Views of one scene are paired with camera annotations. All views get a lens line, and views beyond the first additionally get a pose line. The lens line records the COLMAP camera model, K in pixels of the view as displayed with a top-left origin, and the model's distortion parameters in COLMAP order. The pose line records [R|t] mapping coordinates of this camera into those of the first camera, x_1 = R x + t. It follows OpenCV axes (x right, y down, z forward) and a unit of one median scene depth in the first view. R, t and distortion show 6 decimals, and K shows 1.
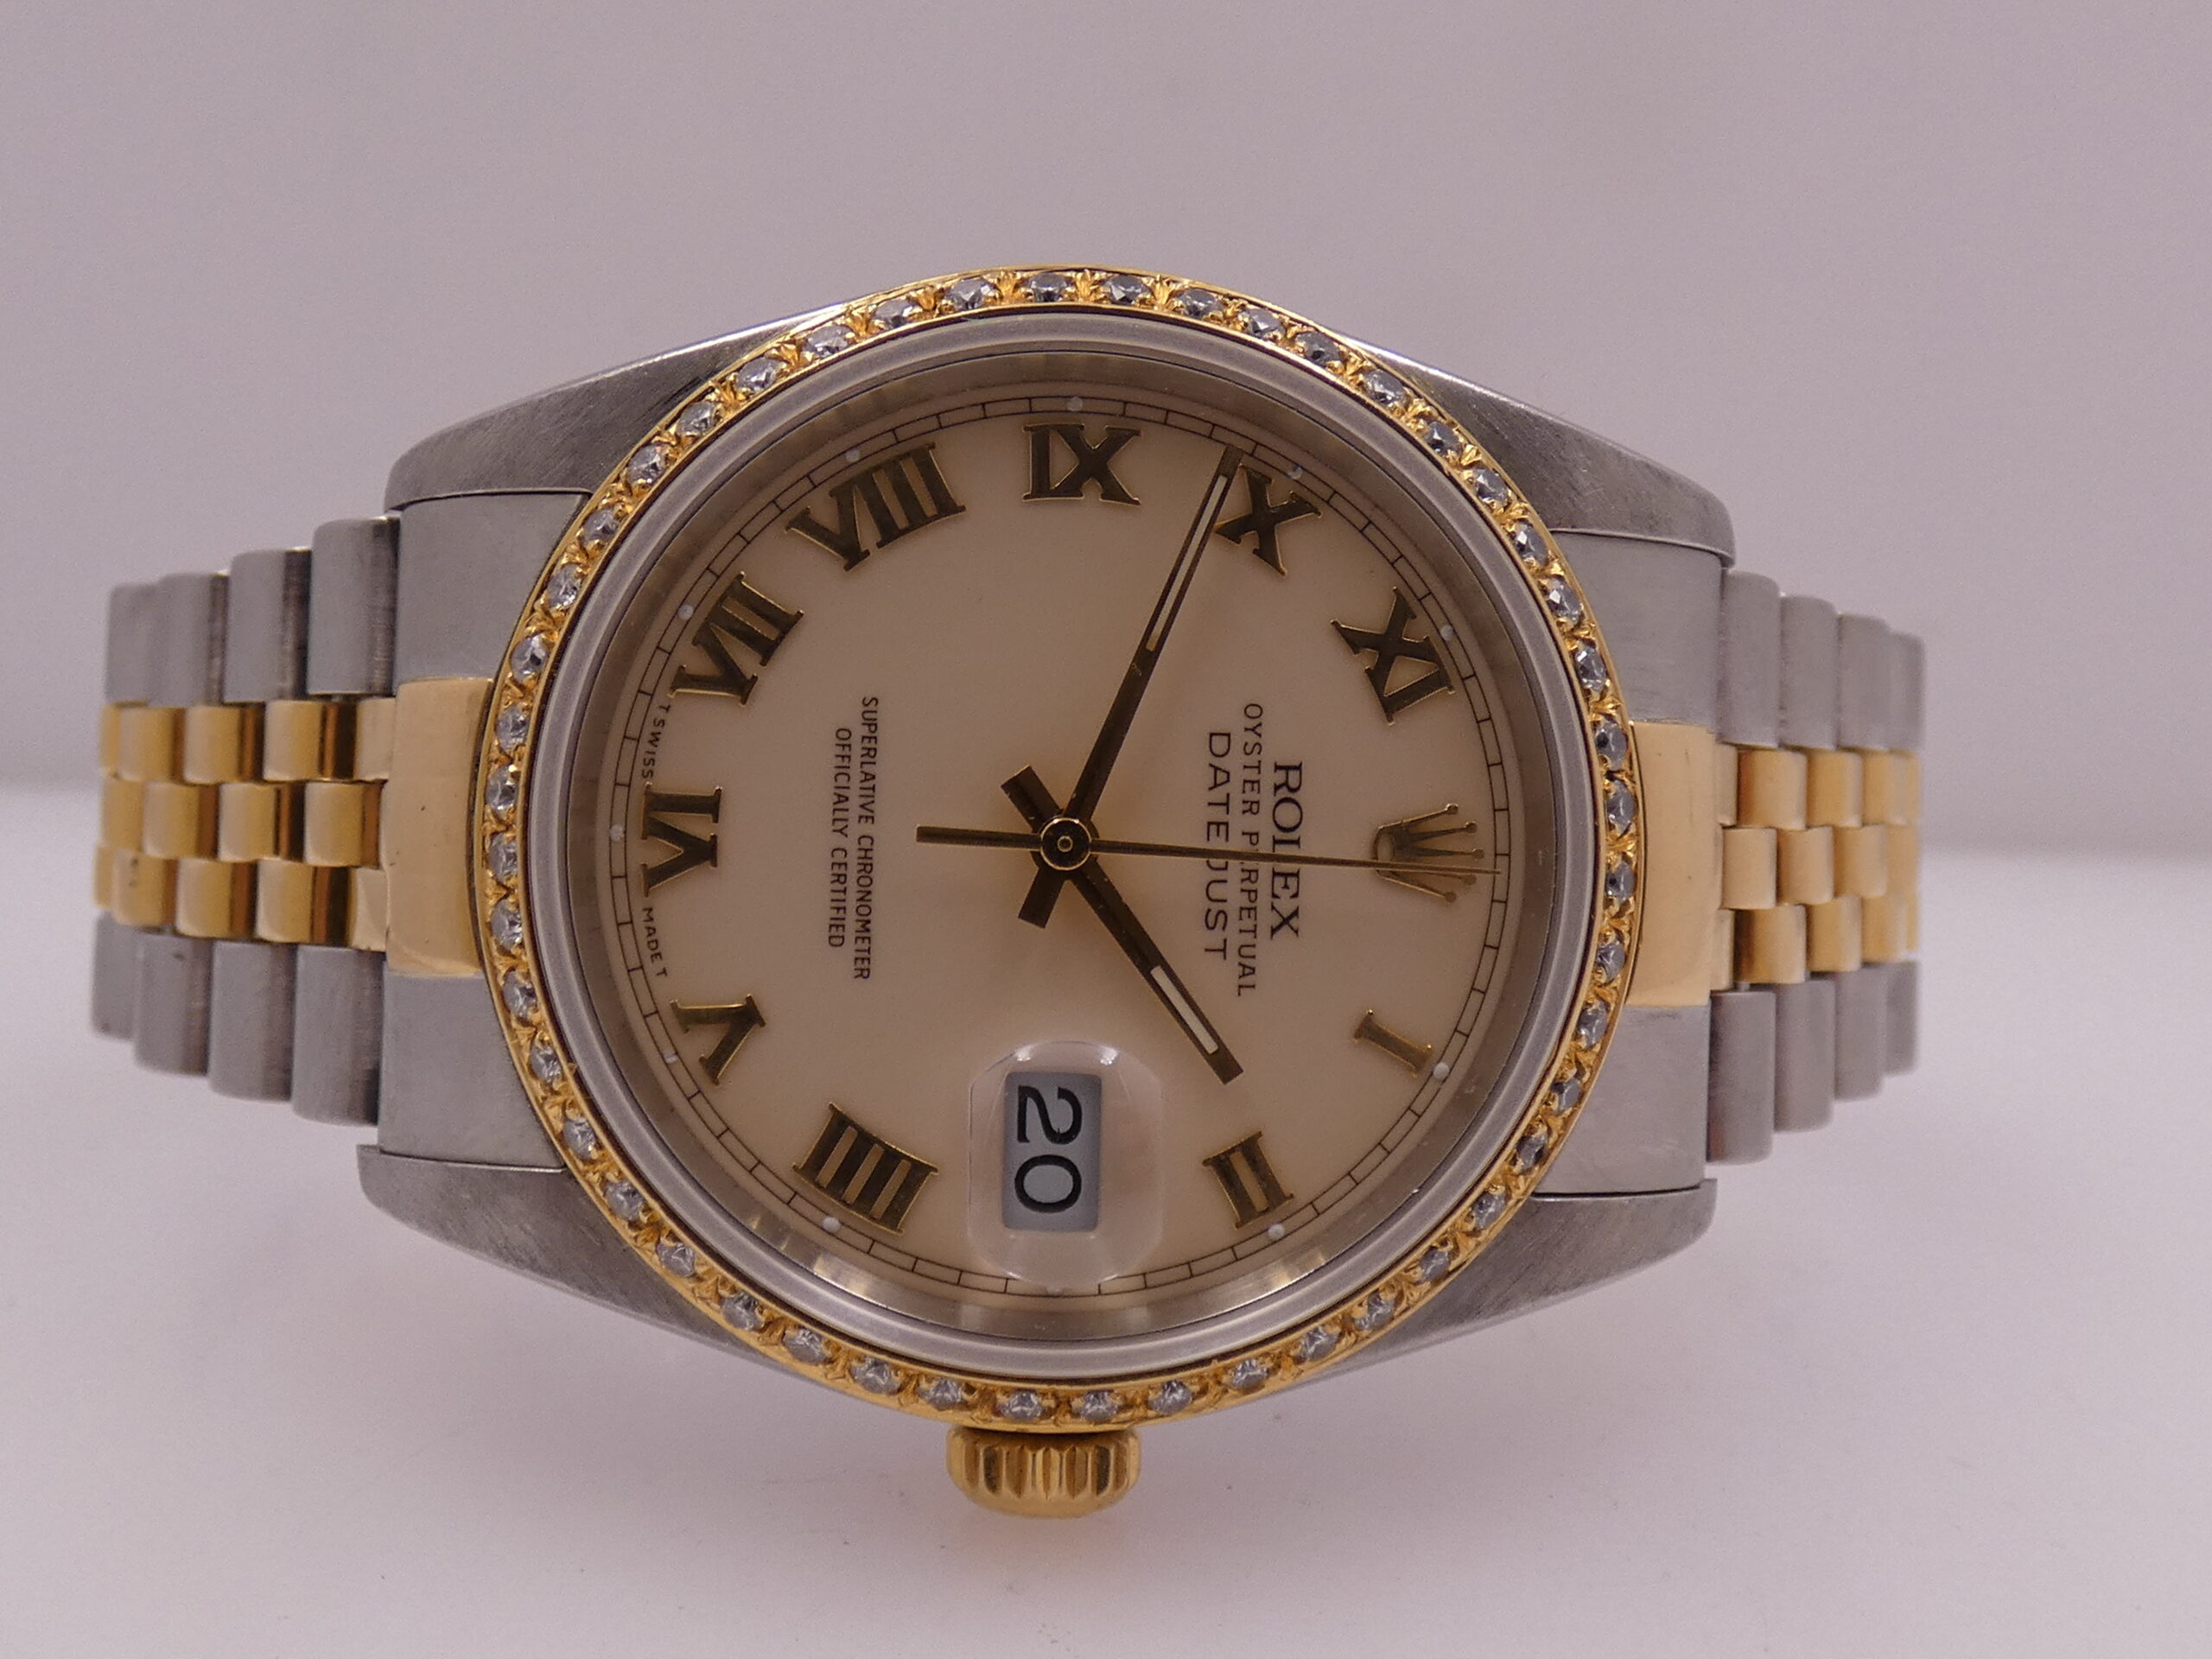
lens RADIAL K [[2596.0, 0, 1120.7], [0, 2596.0, 837.7], [0, 0, 1]] dist [-0.024012, 0.000000]
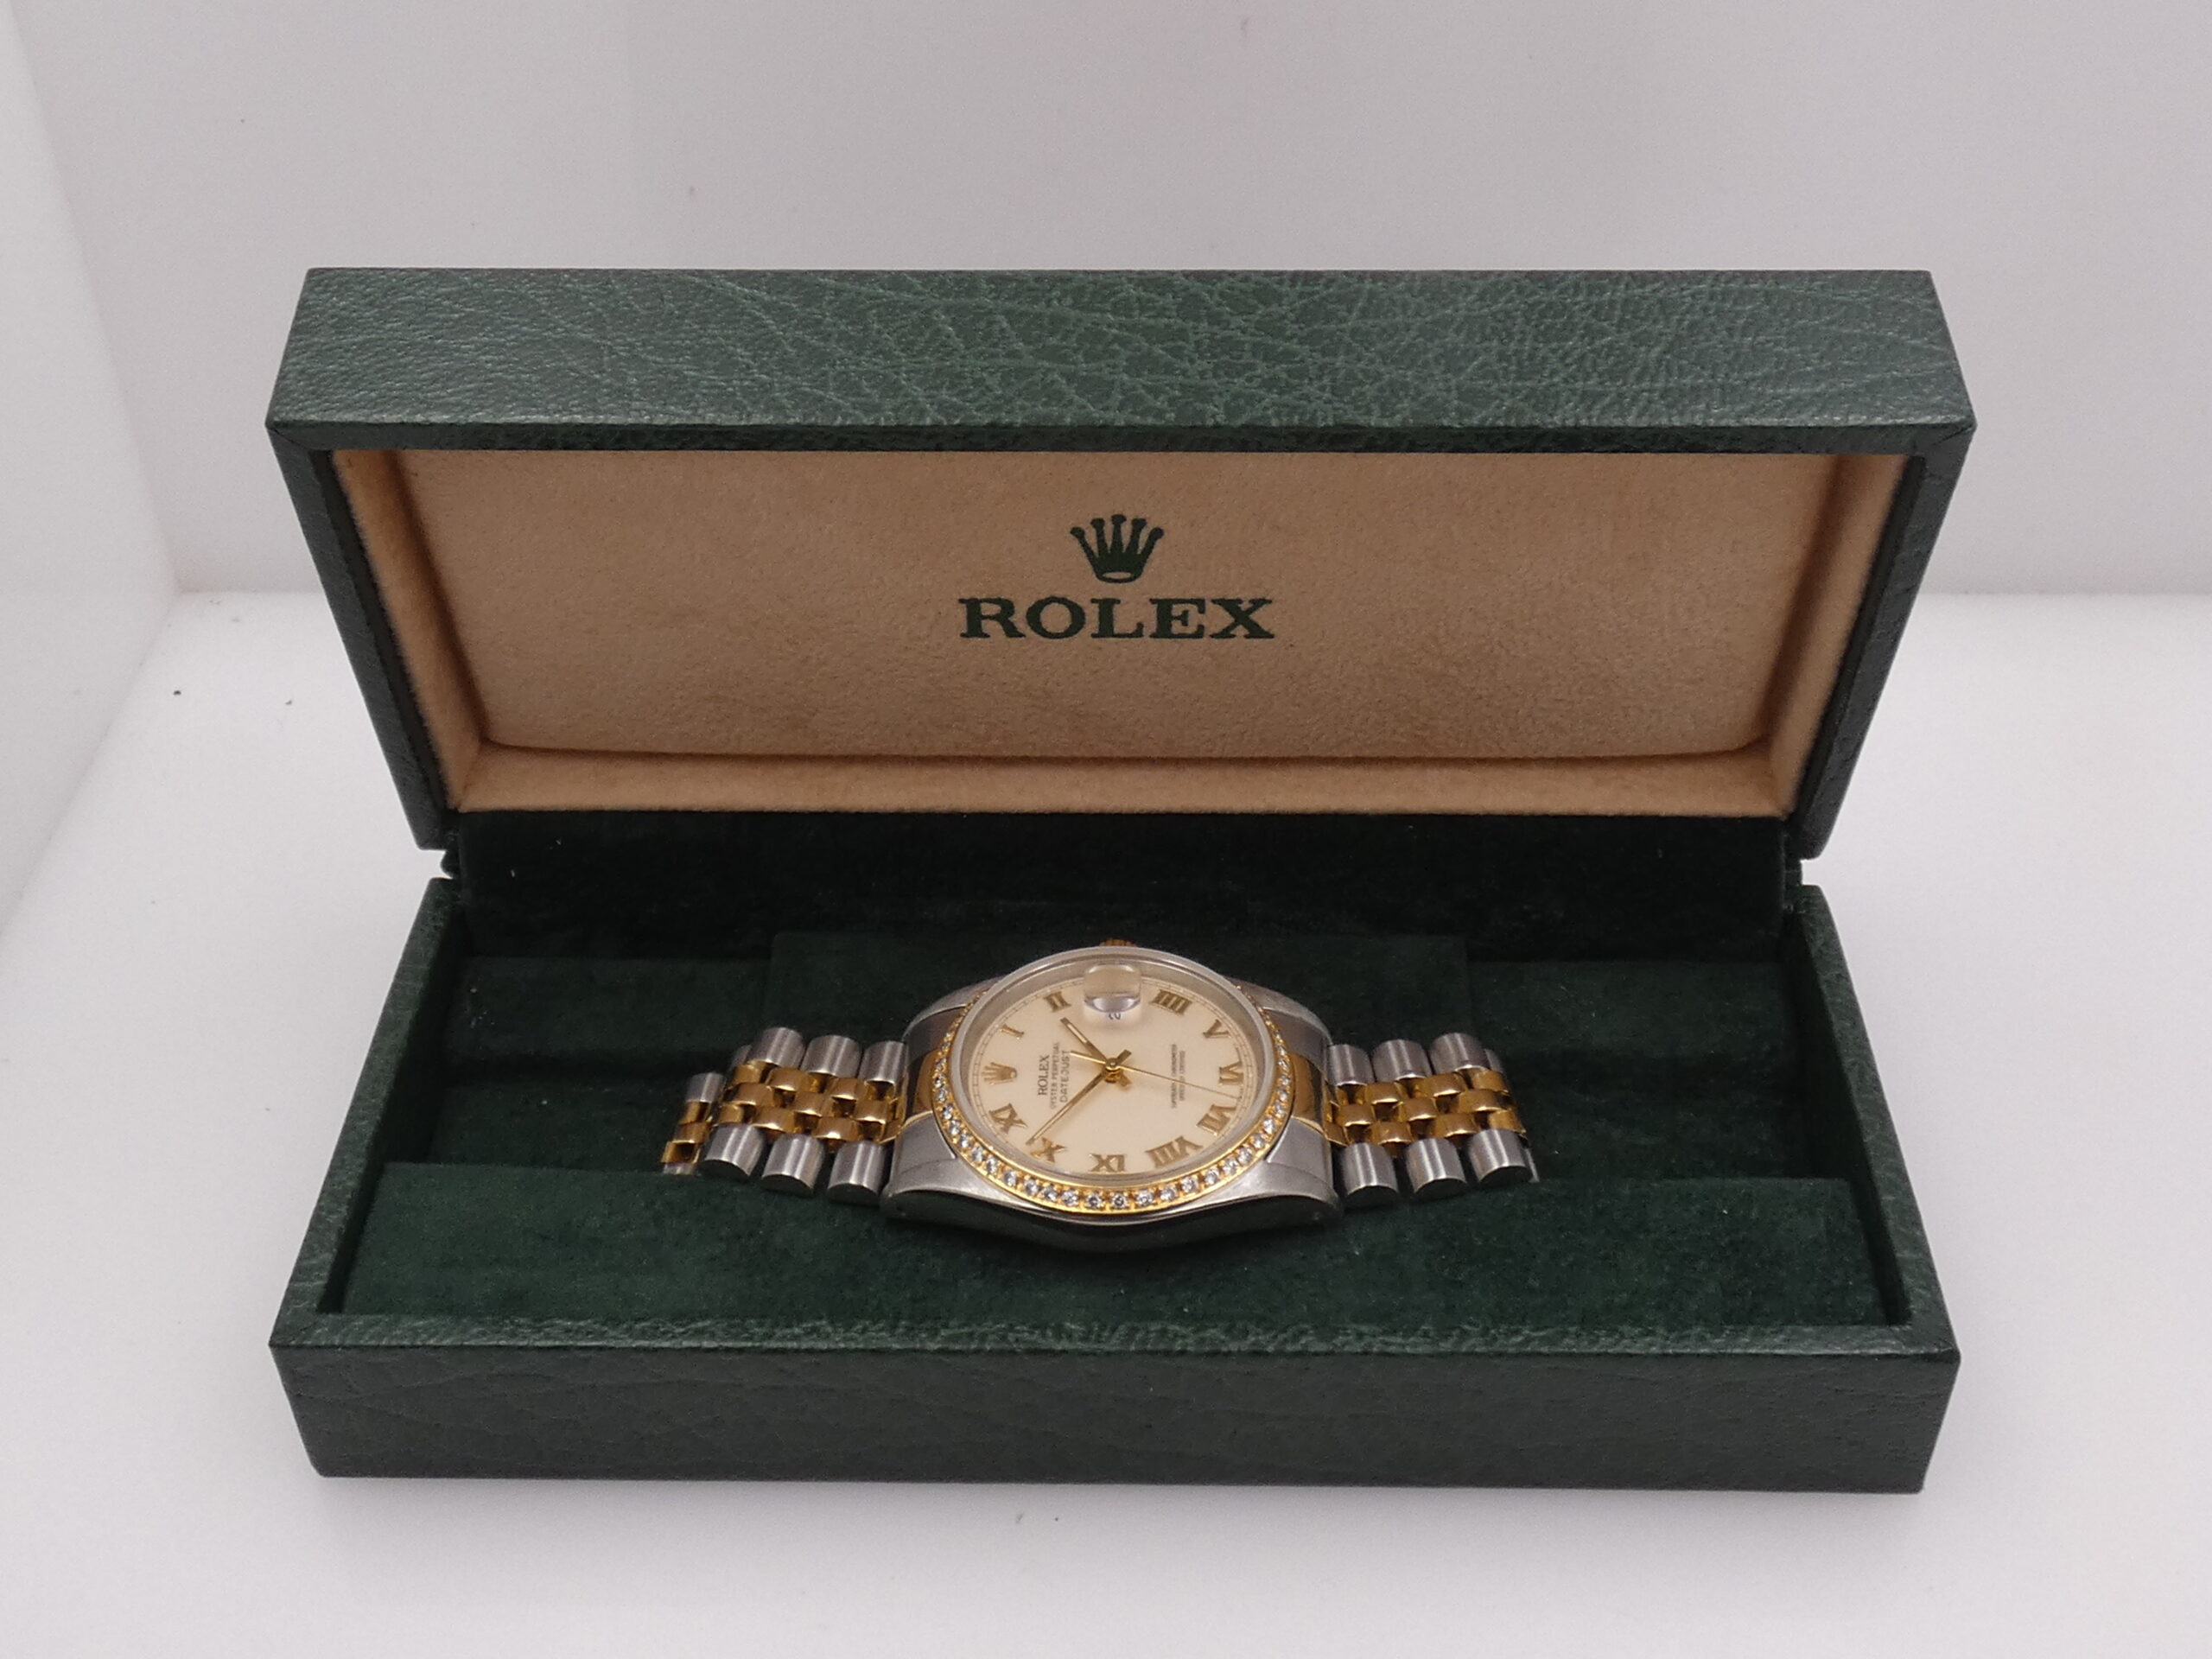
lens RADIAL K [[2596.0, 0, 1108.2], [0, 2596.0, 839.2], [0, 0, 1]] dist [-0.024012, 0.000000]
pose [[-0.999466, -0.022624, -0.023582, 0.066227], [-0.003744, -0.637582, 0.770373, -2.286611], [-0.032465, 0.770050, 0.637157, -1.273376]]
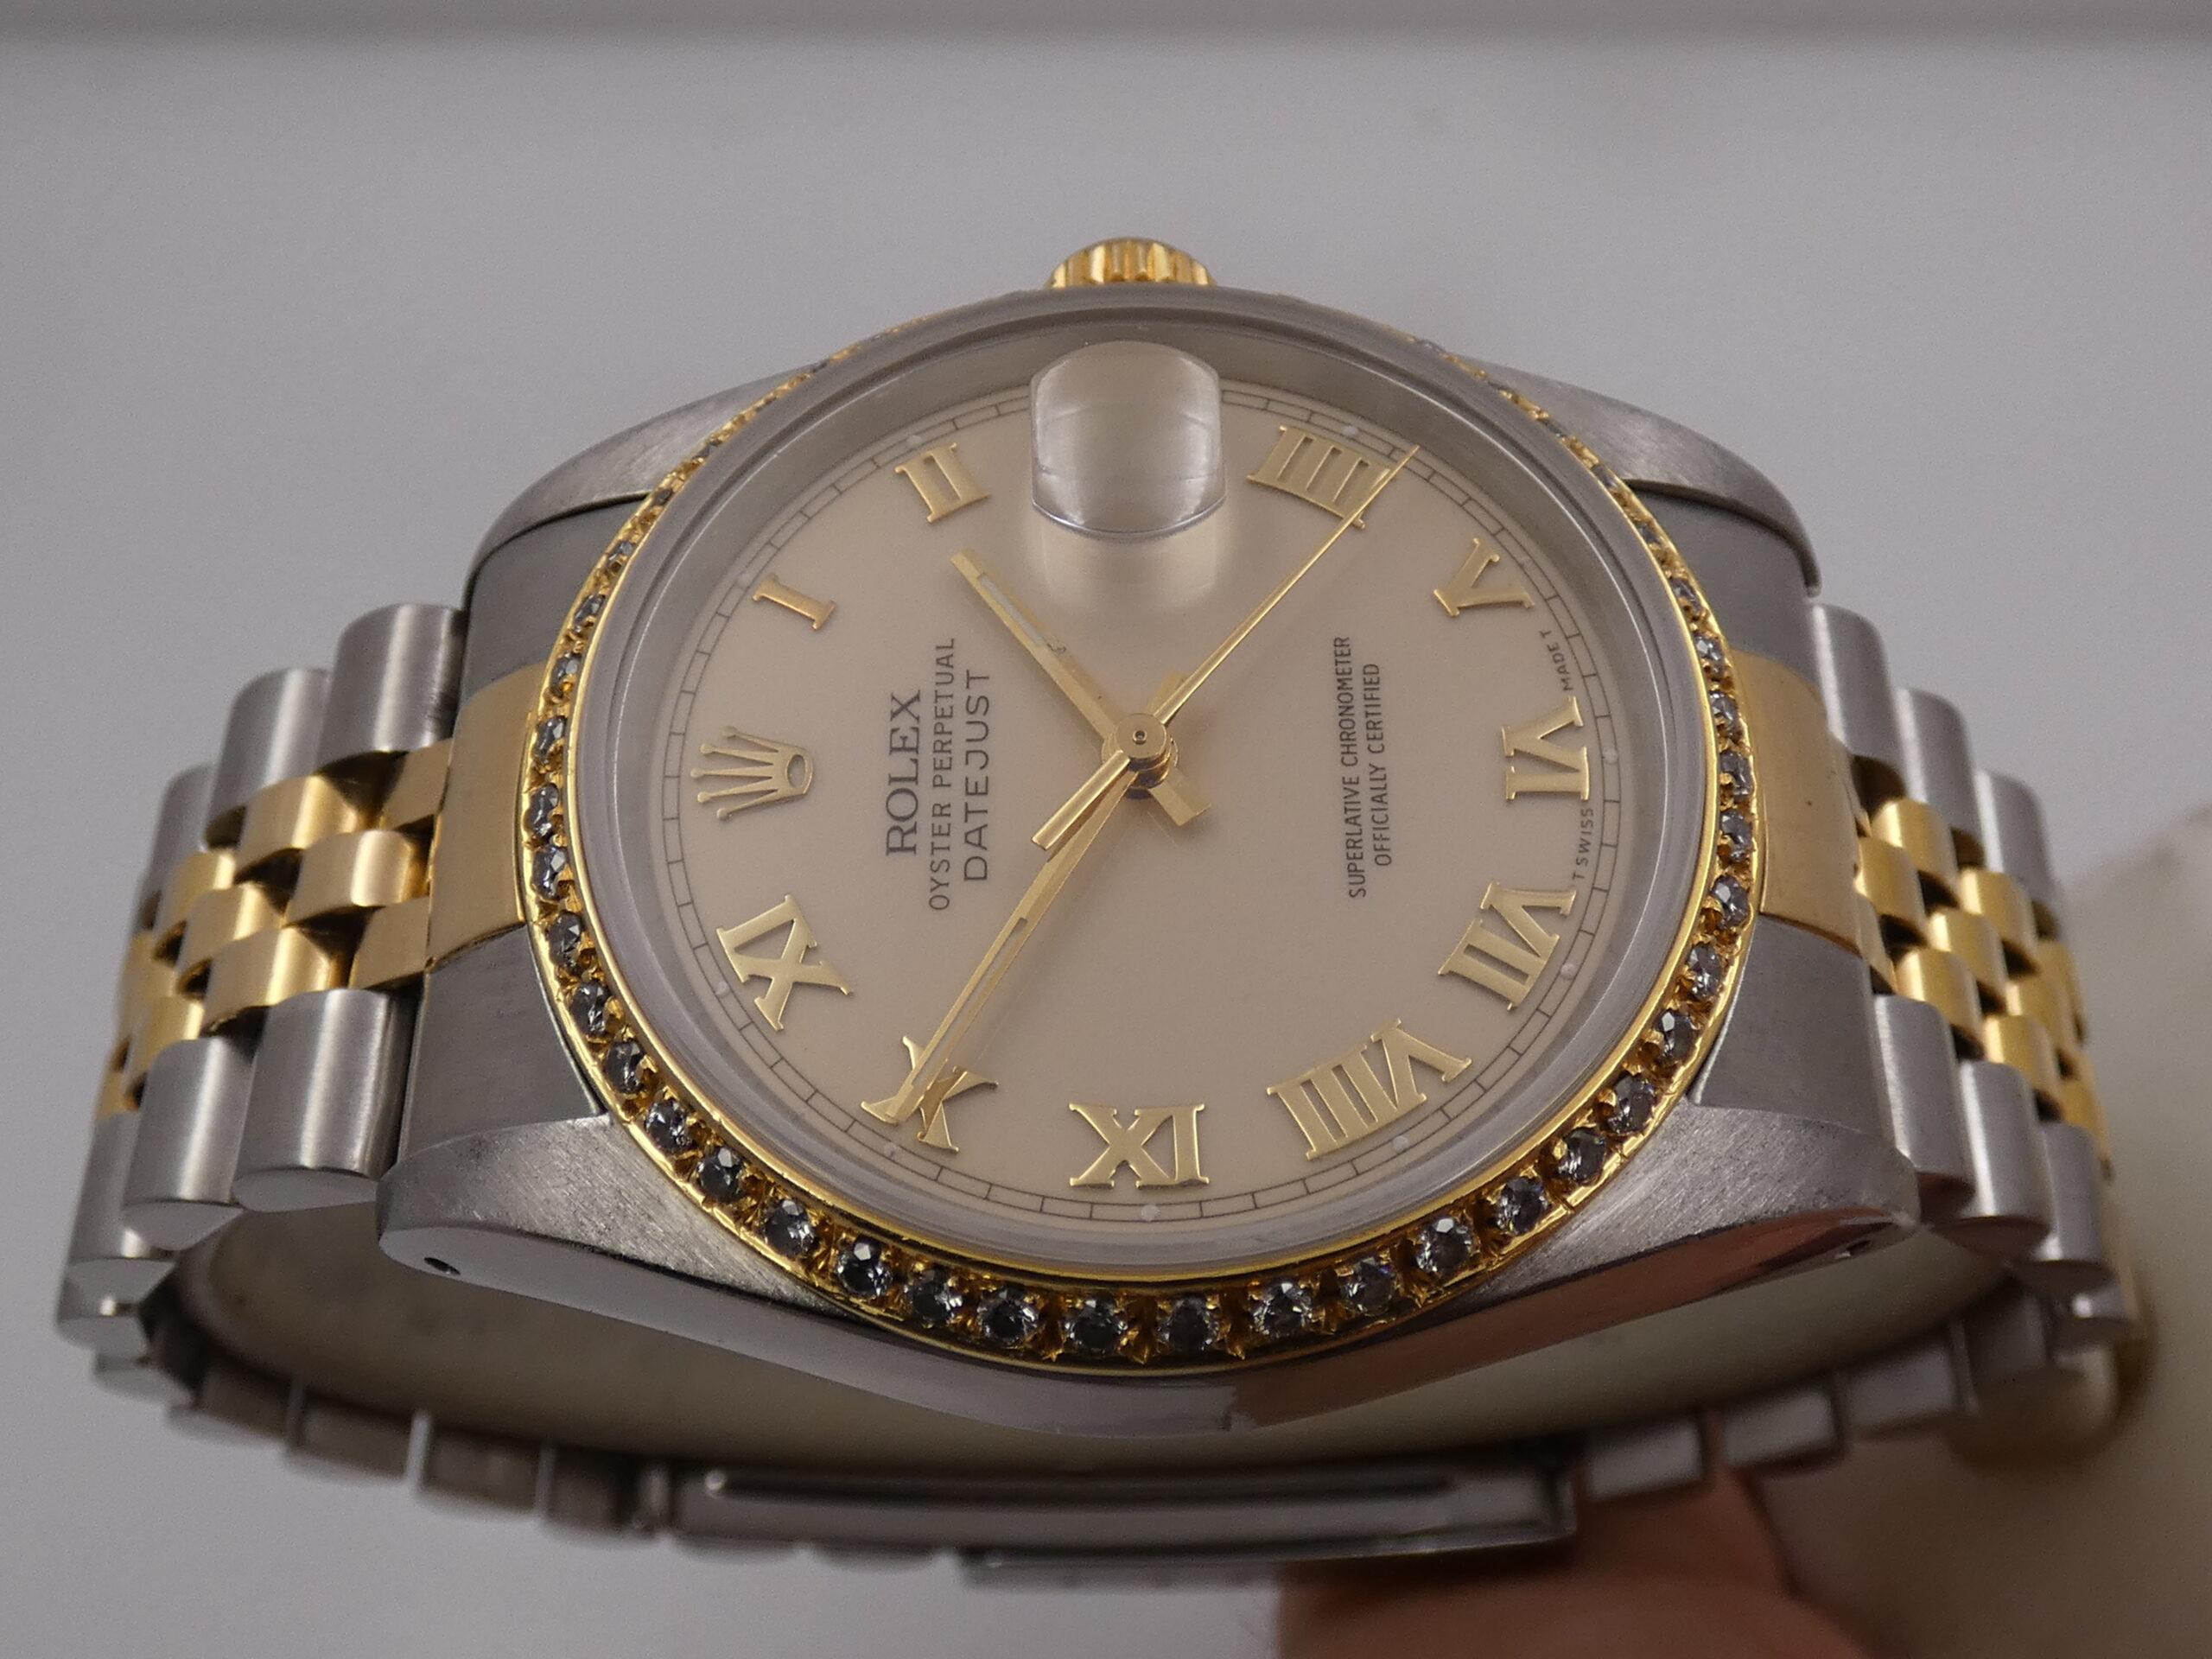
lens RADIAL K [[2596.0, 0, 1105.7], [0, 2596.0, 825.0], [0, 0, 1]] dist [-0.024012, 0.000000]
pose [[-0.998819, 0.018151, -0.045068, 0.033414], [-0.038275, -0.865311, 0.499772, -0.485955], [-0.029927, 0.500907, 0.864984, 0.194496]]
